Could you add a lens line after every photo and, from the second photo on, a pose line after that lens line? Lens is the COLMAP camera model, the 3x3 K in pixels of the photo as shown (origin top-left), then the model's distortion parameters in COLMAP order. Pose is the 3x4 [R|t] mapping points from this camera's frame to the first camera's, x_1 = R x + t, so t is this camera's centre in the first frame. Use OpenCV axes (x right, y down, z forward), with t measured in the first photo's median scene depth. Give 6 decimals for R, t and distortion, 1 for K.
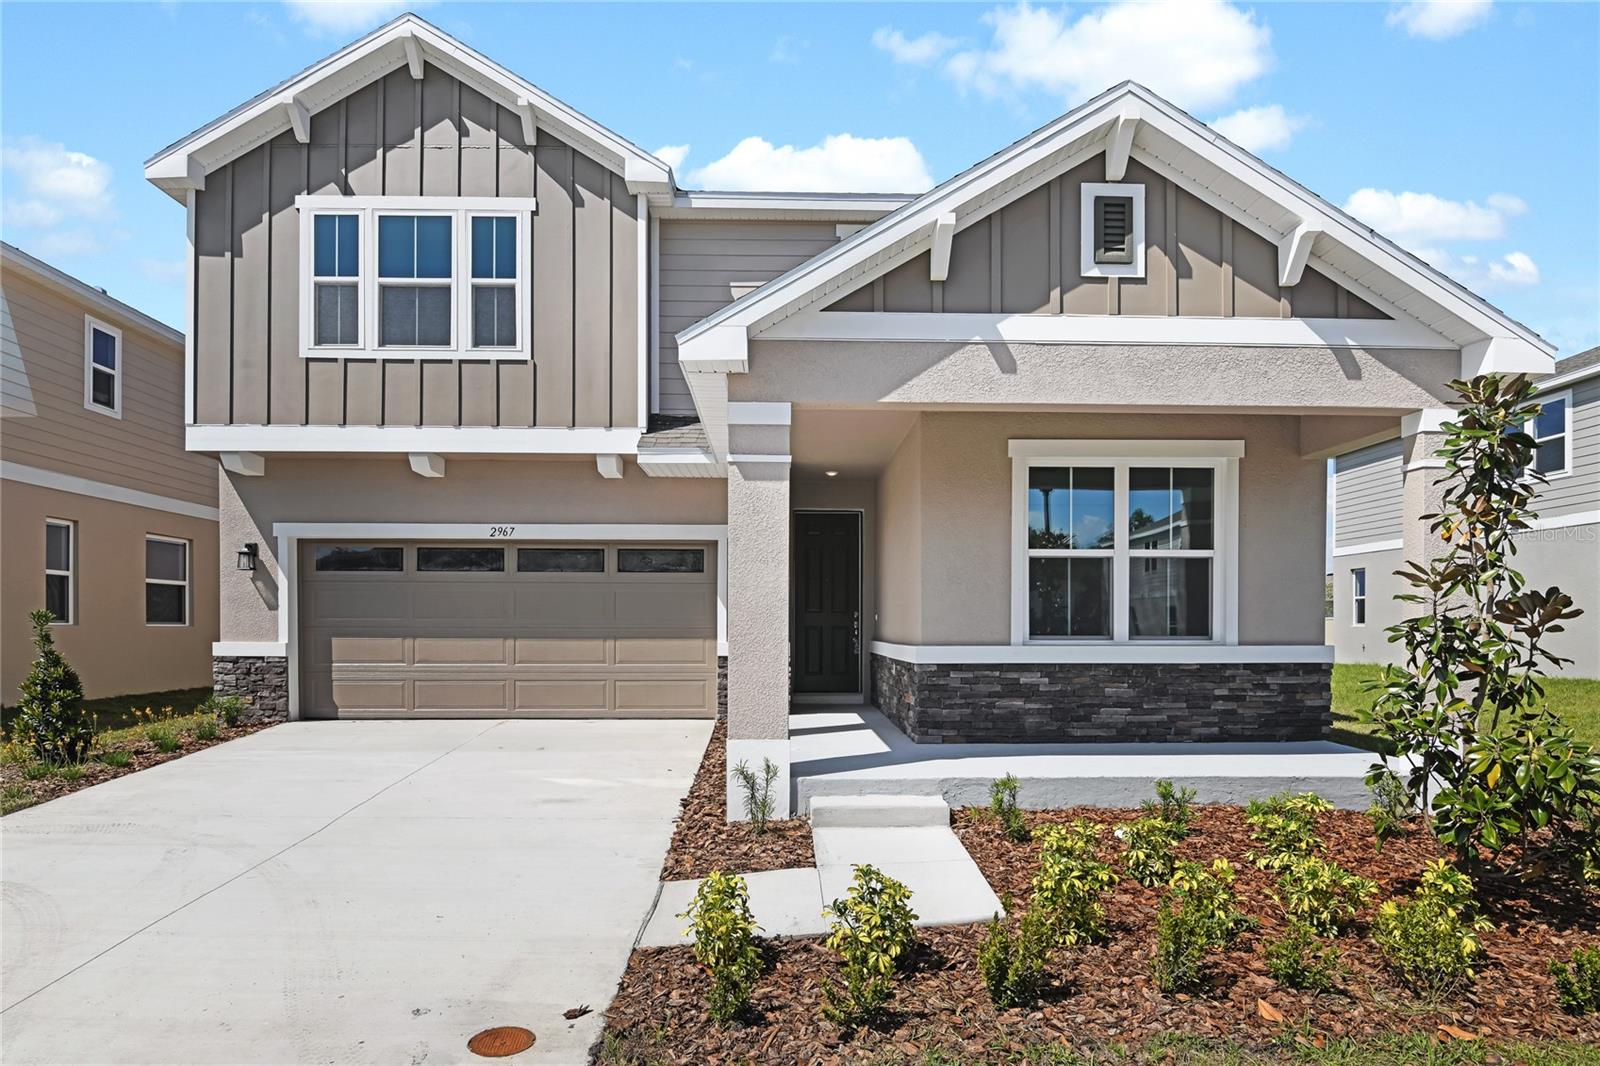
lens RADIAL K [[878.6, 0, 800.0], [0, 878.6, 533.0], [0, 0, 1]] dist [0.000673, -0.018532]
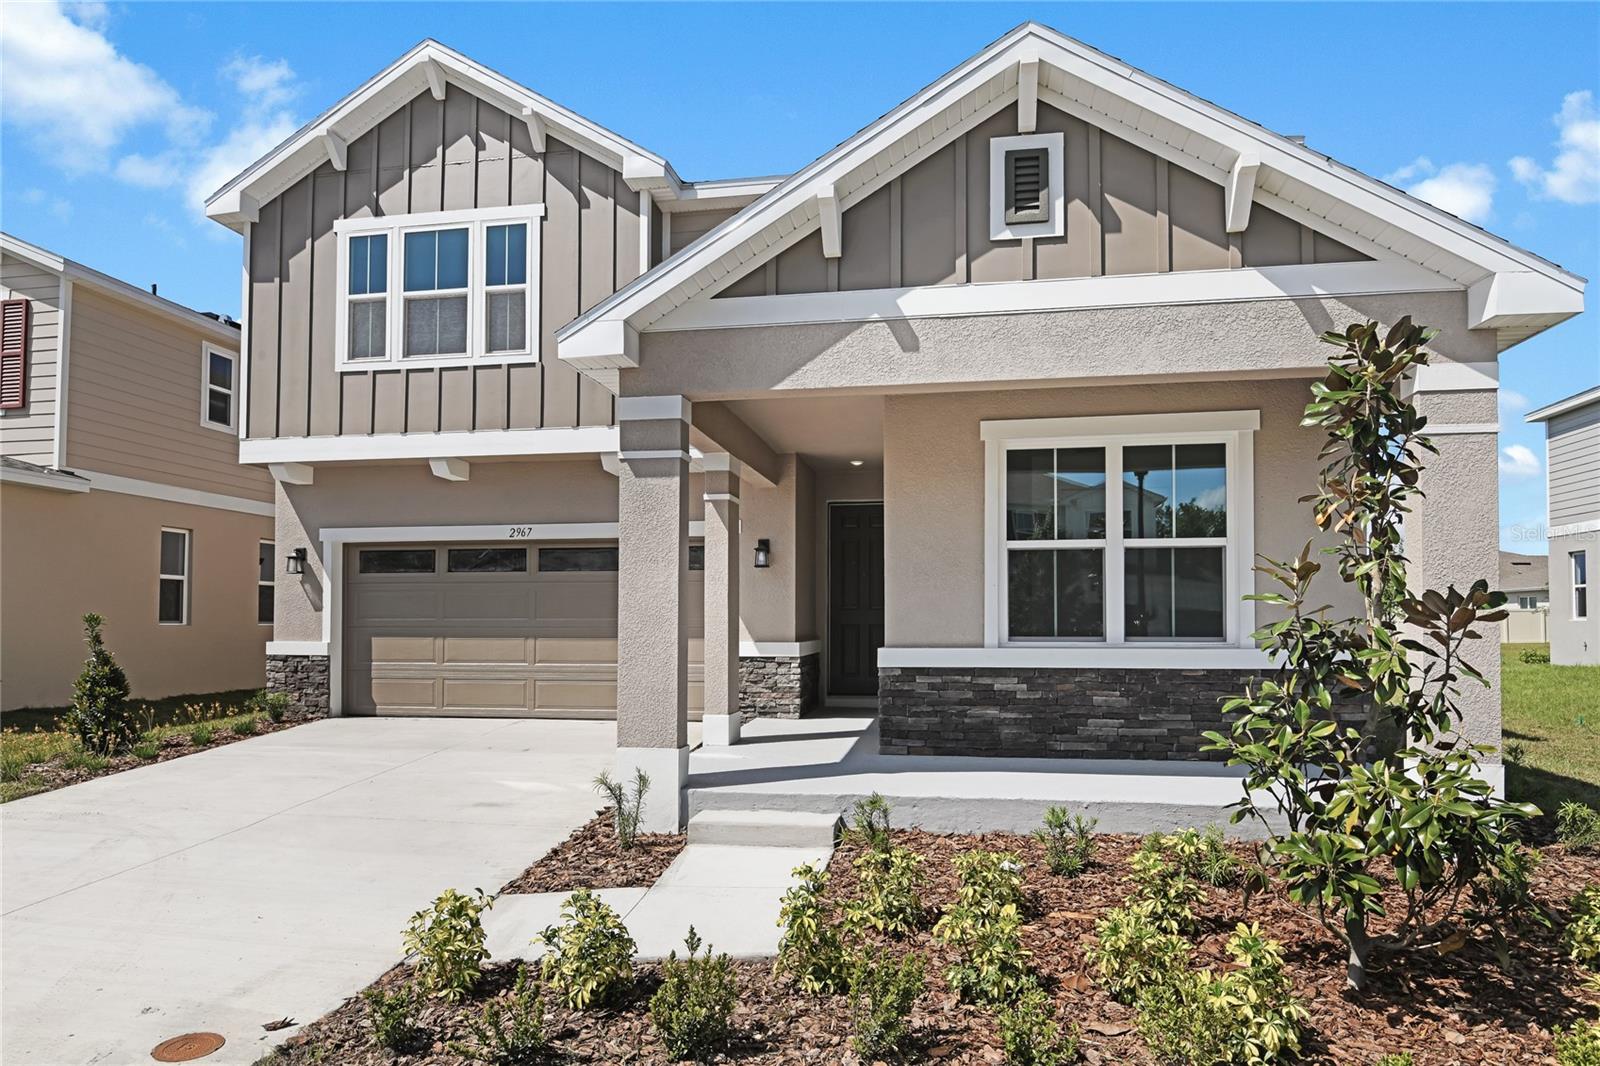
lens RADIAL K [[910.8, 0, 800.1], [0, 910.8, 497.1], [0, 0, 1]] dist [0.001243, -0.012854]
pose [[0.981990, -0.028534, -0.186767, 0.225042], [0.023074, 0.999242, -0.031343, -0.002099], [0.187520, 0.026469, 0.981904, 0.036329]]
